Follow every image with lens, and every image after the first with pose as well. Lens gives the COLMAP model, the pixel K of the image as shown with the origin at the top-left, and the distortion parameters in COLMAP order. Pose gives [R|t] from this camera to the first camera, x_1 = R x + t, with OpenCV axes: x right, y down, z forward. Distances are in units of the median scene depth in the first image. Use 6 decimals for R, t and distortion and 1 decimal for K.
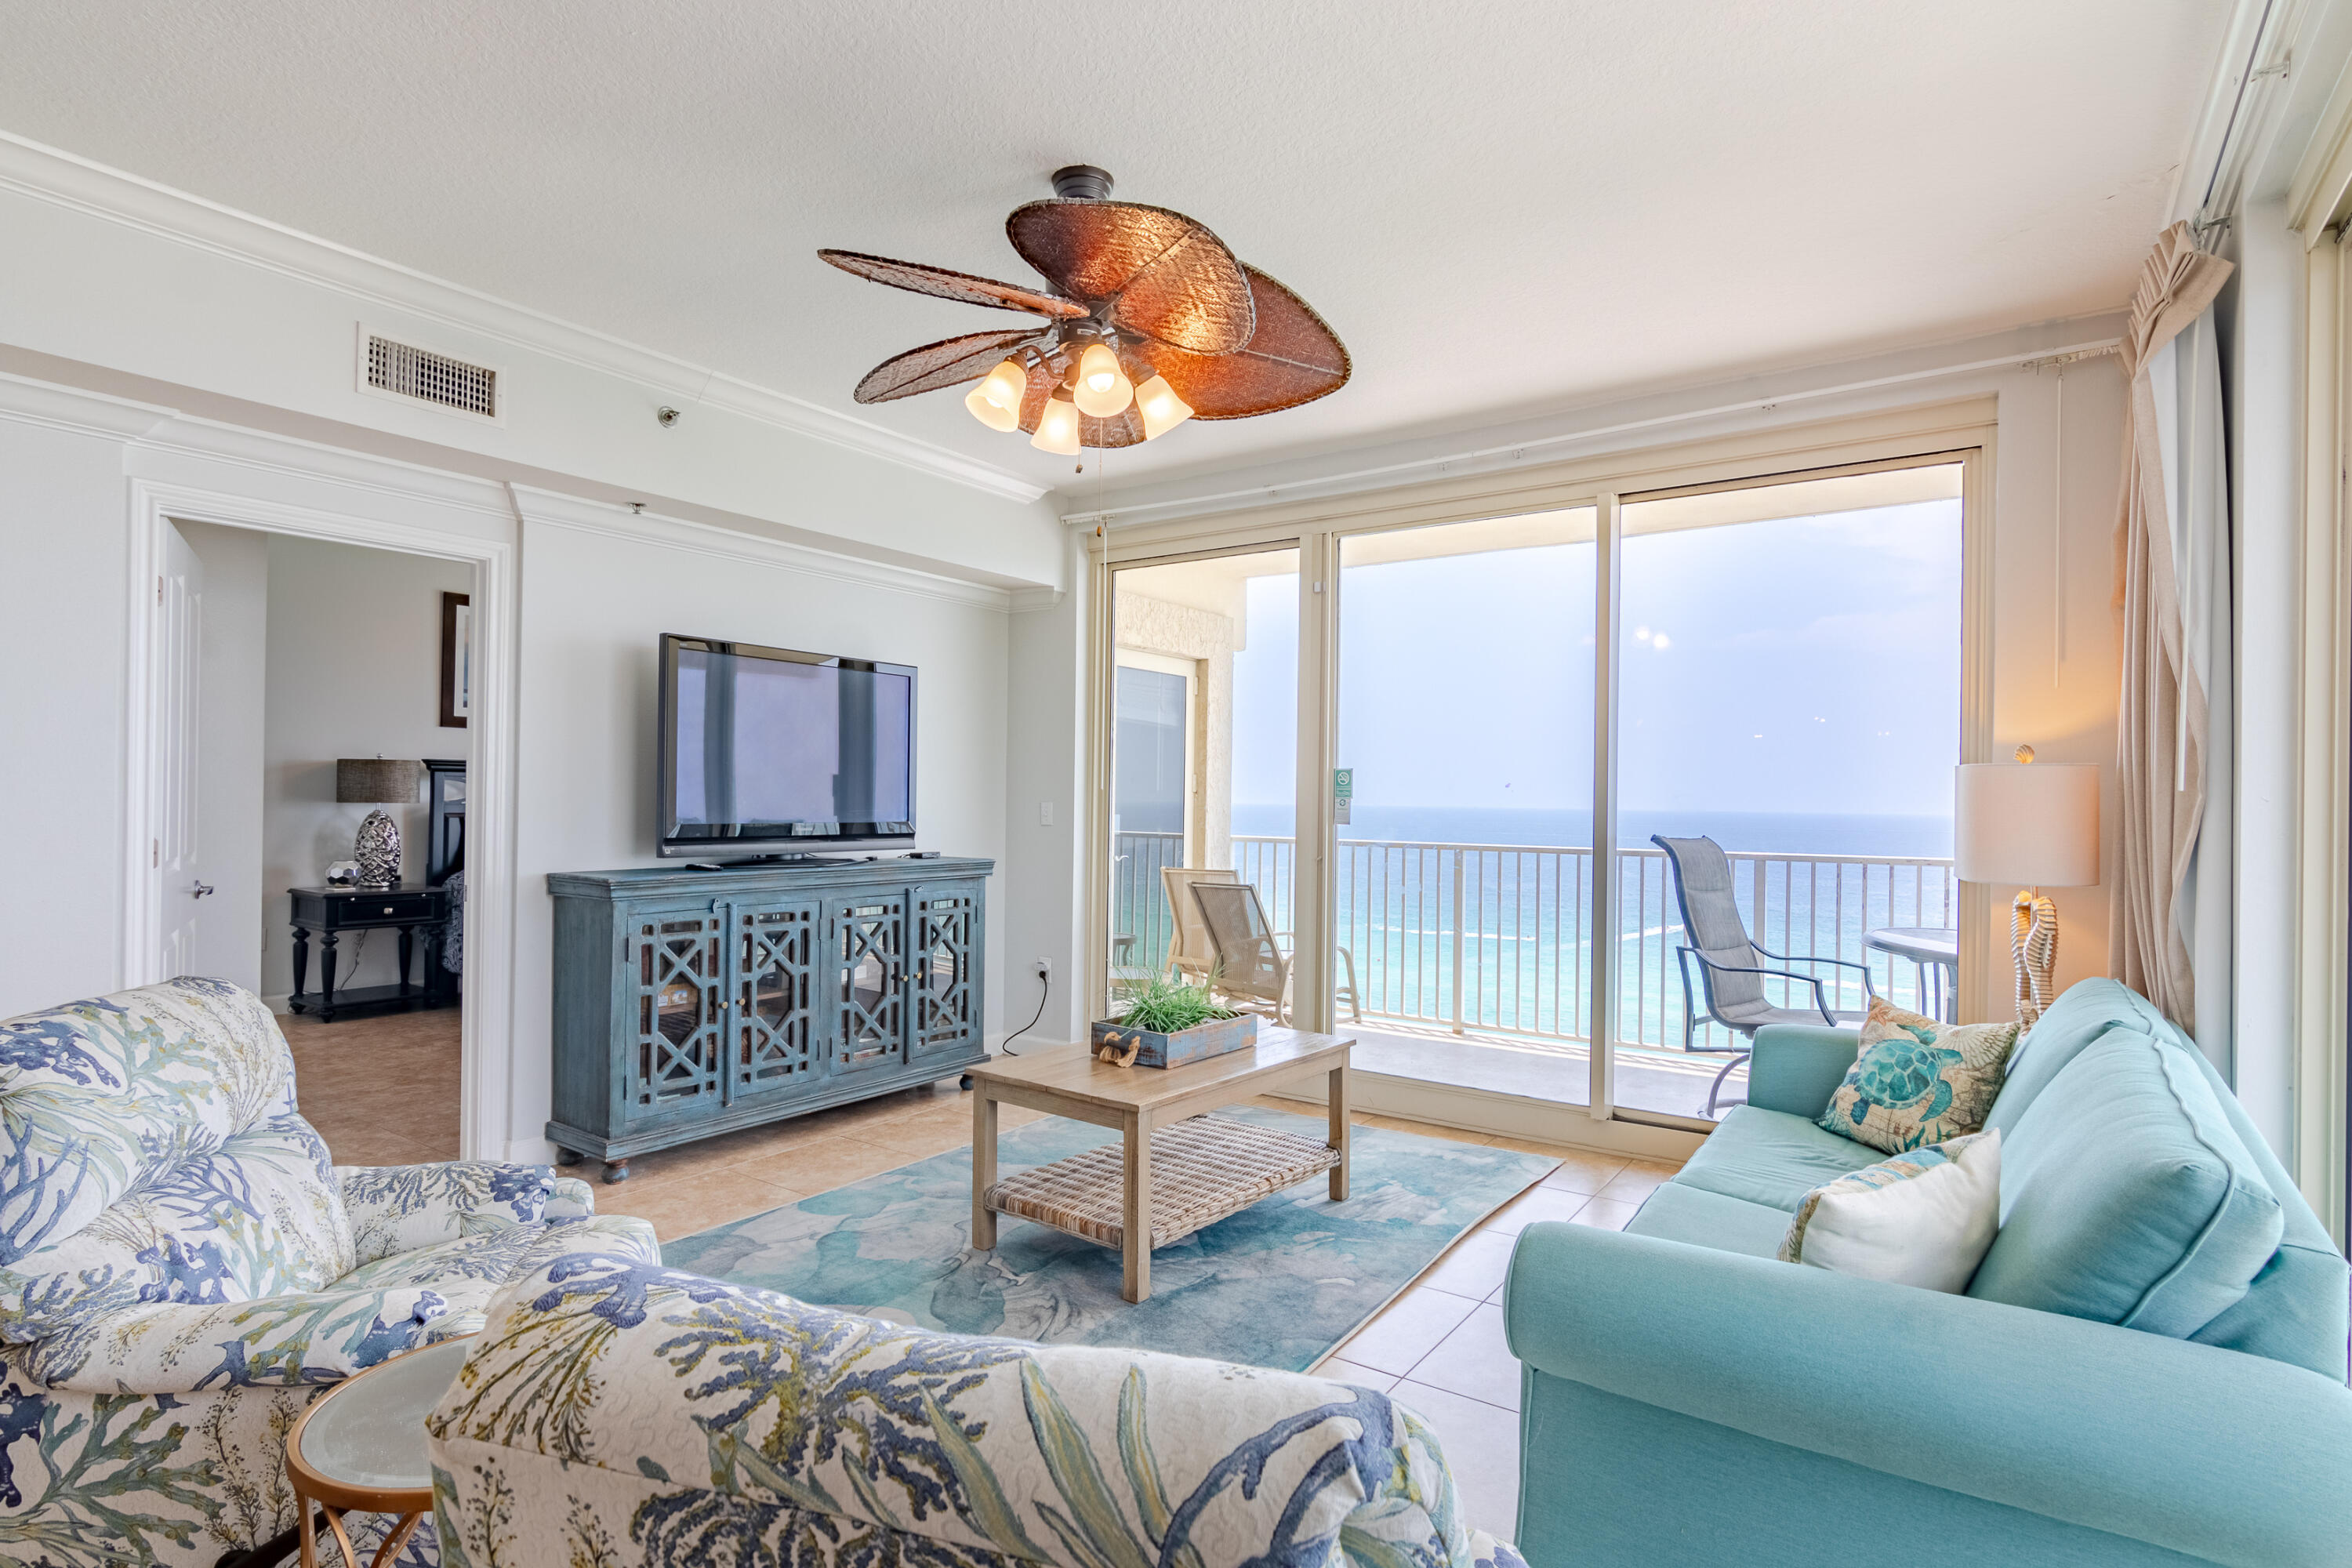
lens RADIAL K [[1191.8, 0, 1169.2], [0, 1191.8, 796.3], [0, 0, 1]] dist [-0.001911, 0.000319]
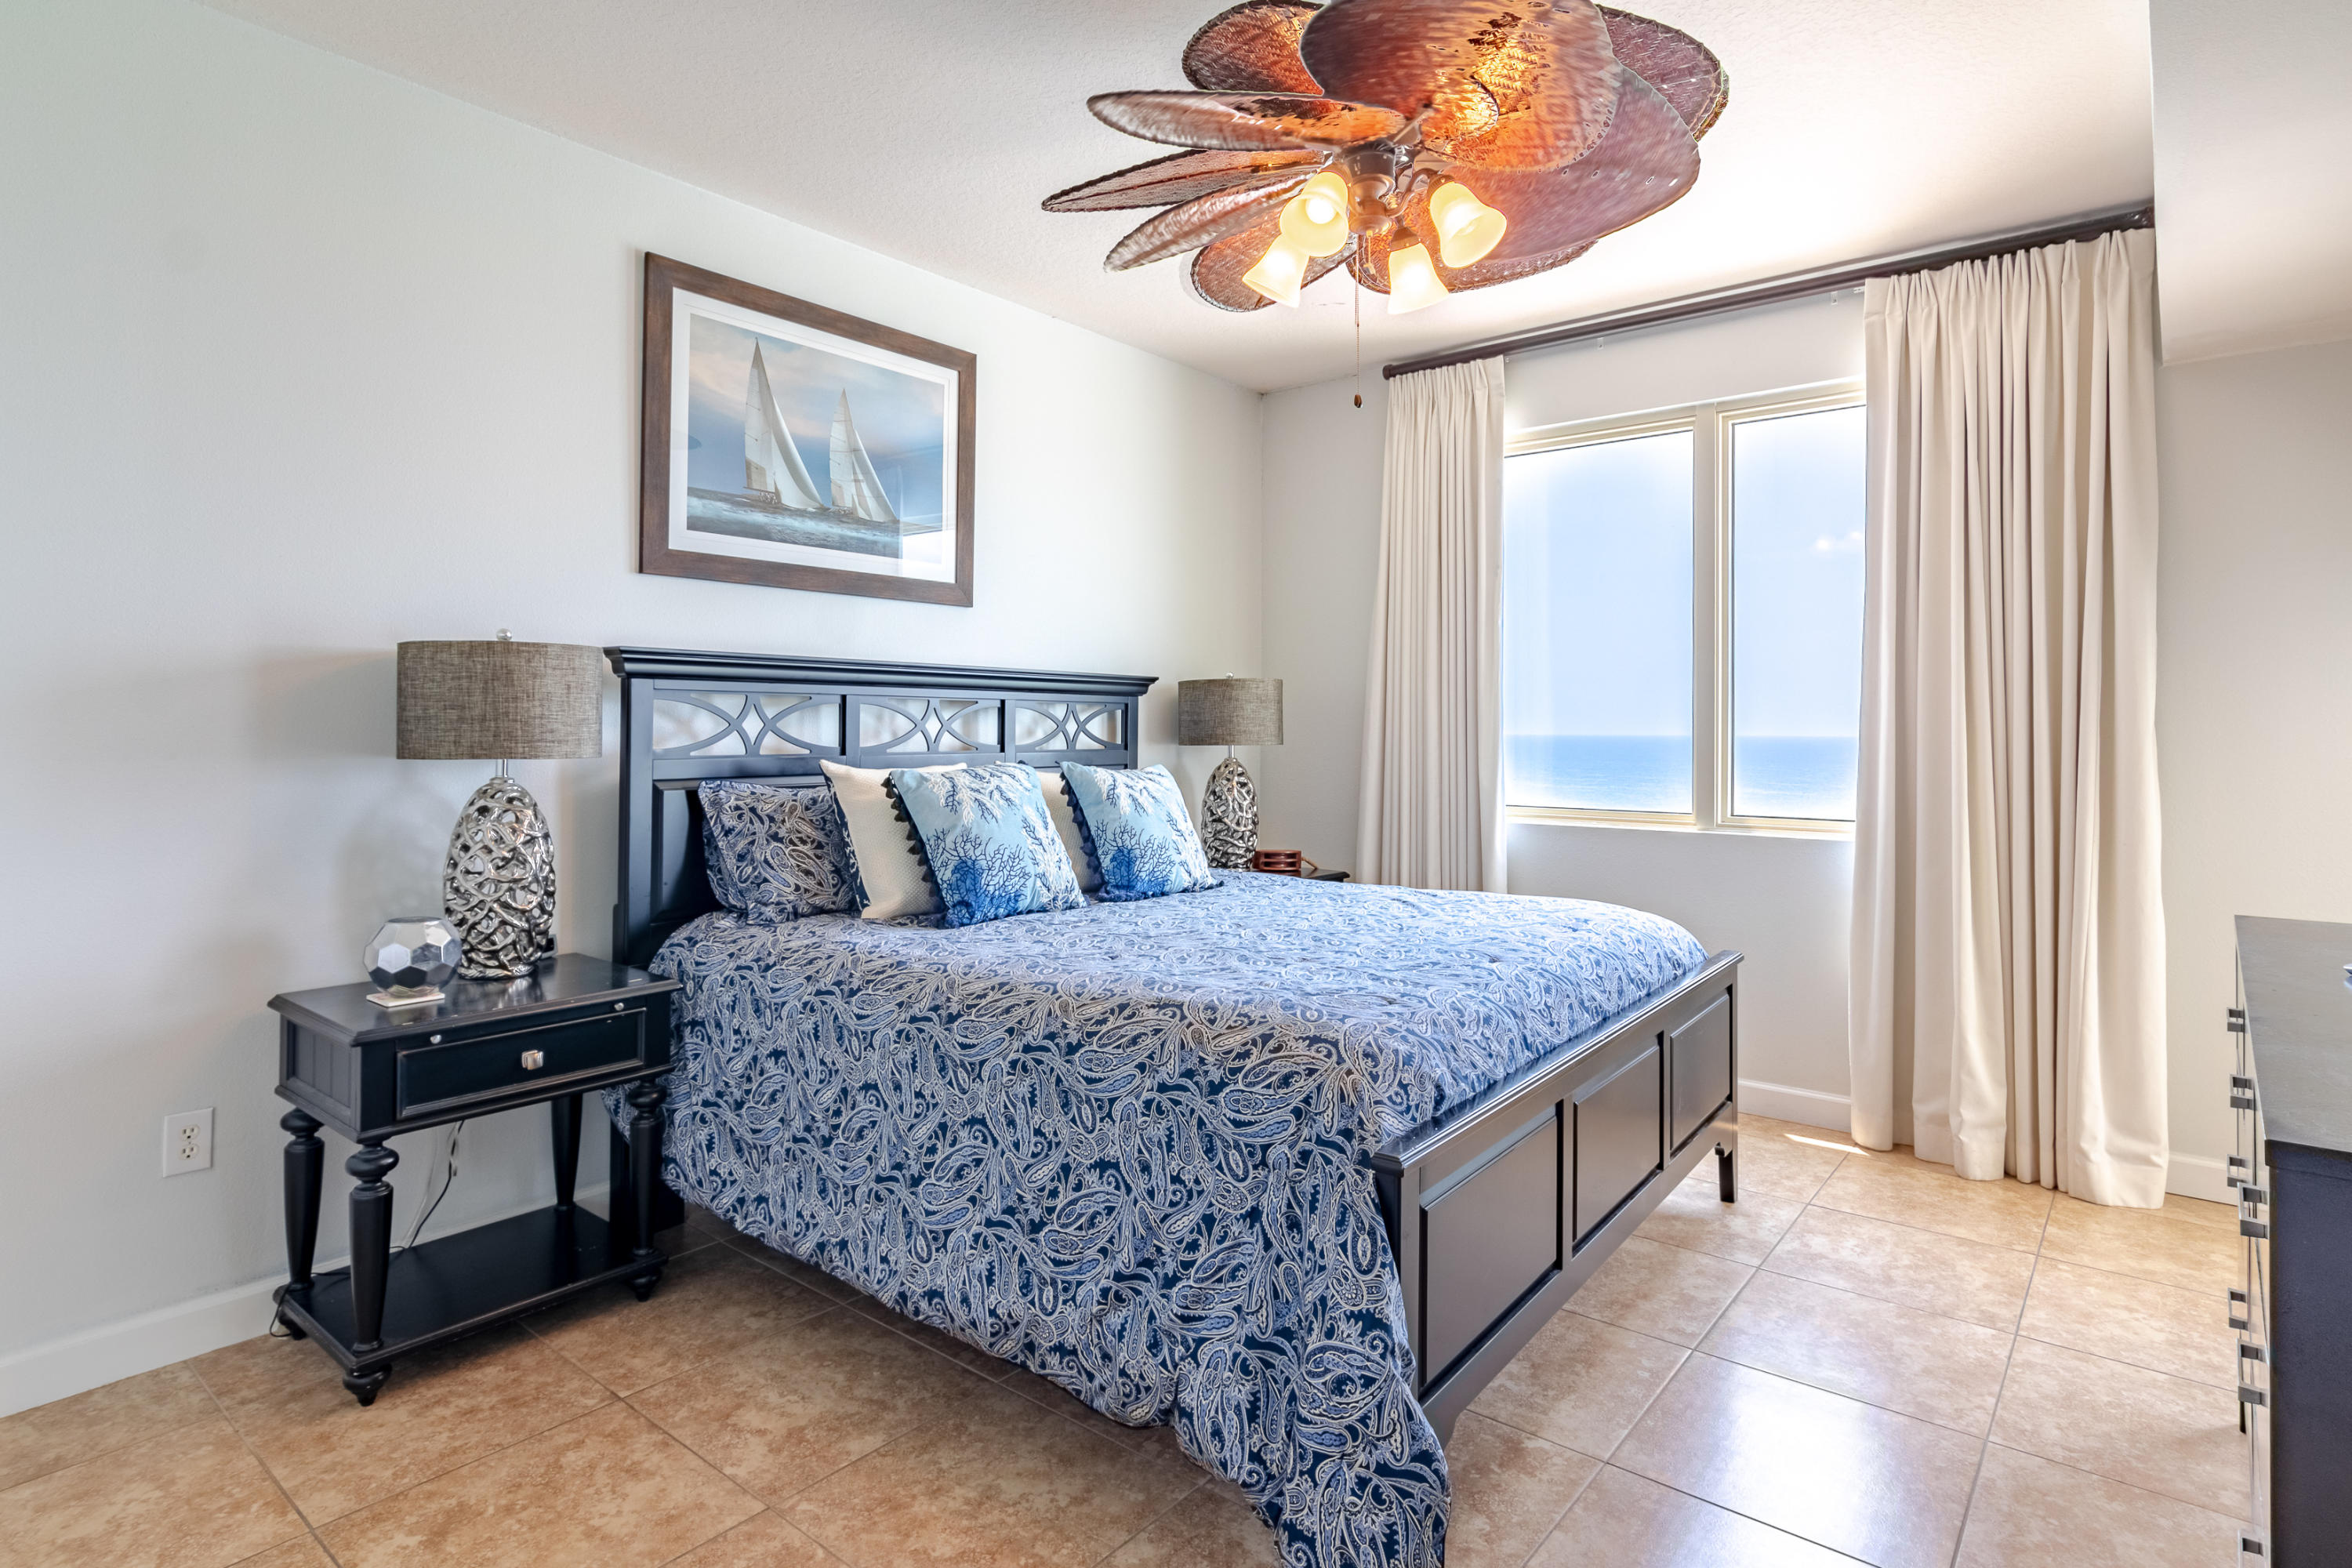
lens RADIAL K [[1206.0, 0, 1167.9], [0, 1206.0, 727.8], [0, 0, 1]] dist [-0.002212, -0.000404]
pose [[0.997852, -0.009298, -0.064843, -0.582688], [0.009176, 0.999956, -0.002178, -0.001815], [0.064861, 0.001579, 0.997893, 0.859828]]
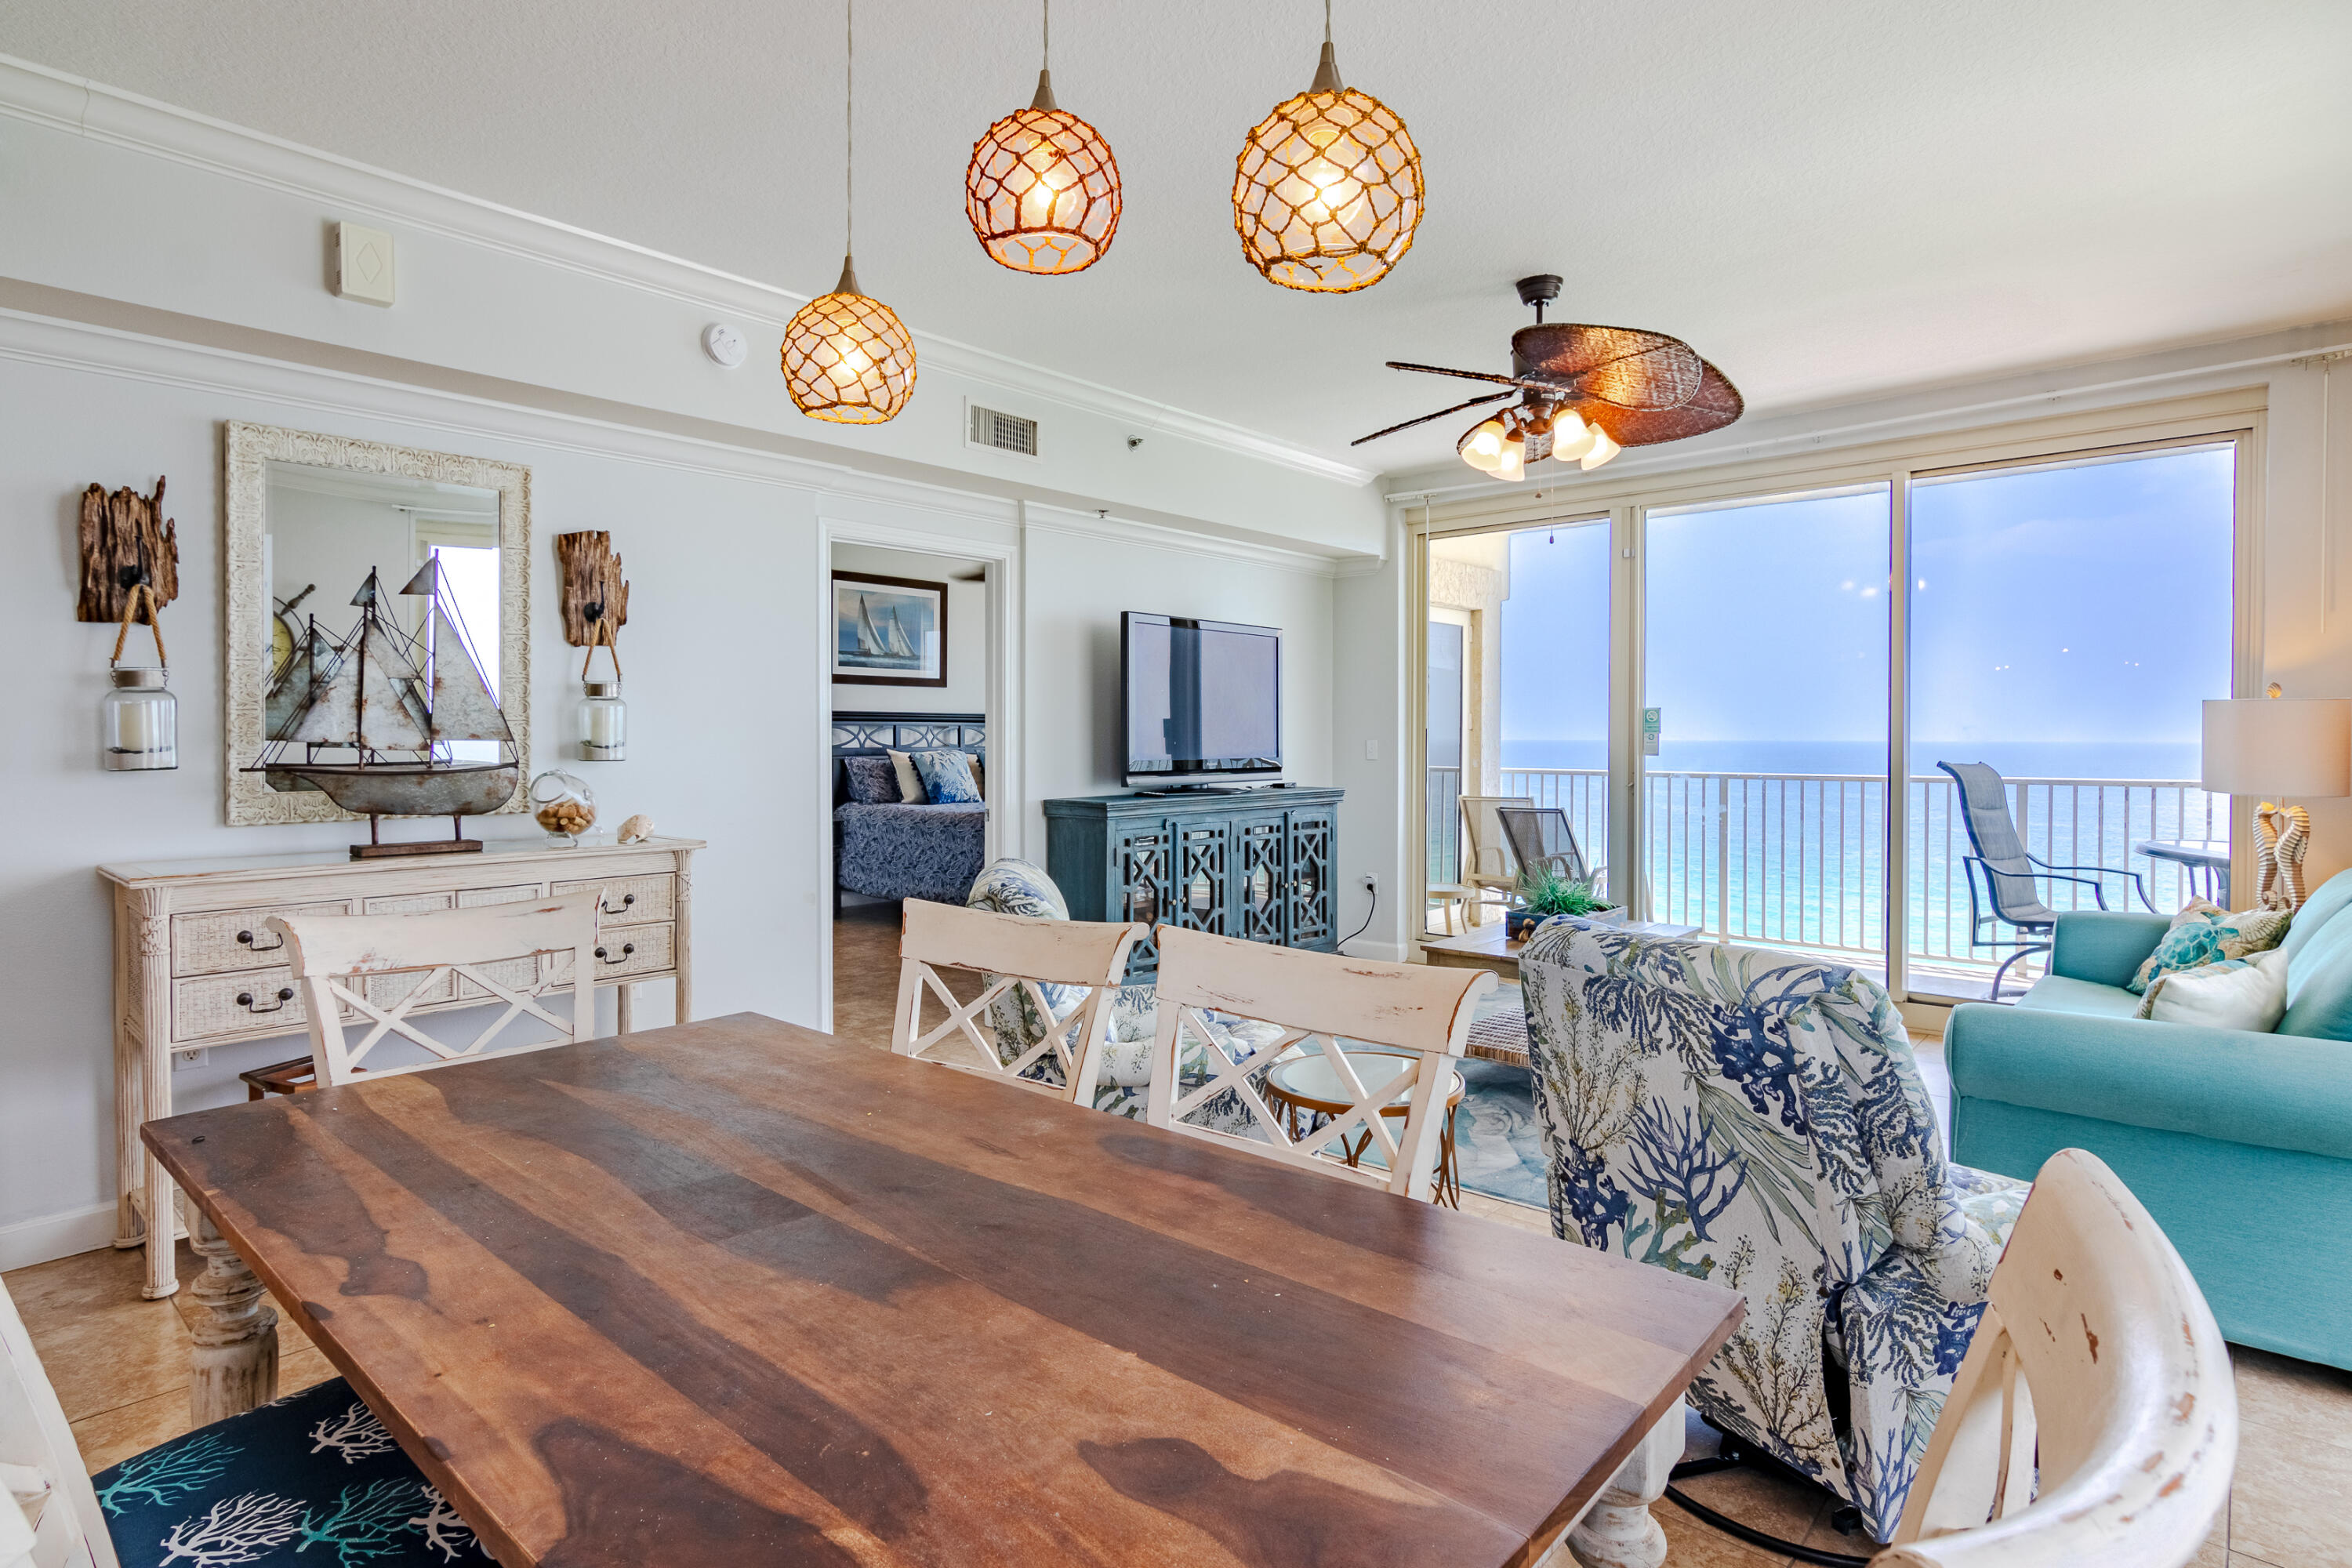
lens RADIAL K [[1225.3, 0, 1173.9], [0, 1225.3, 750.7], [0, 0, 1]] dist [0.001351, -0.000292]
pose [[0.994078, -0.012237, -0.107978, -0.195338], [0.013665, 0.999829, 0.012486, -0.002532], [0.107806, -0.013888, 0.994075, -0.253912]]
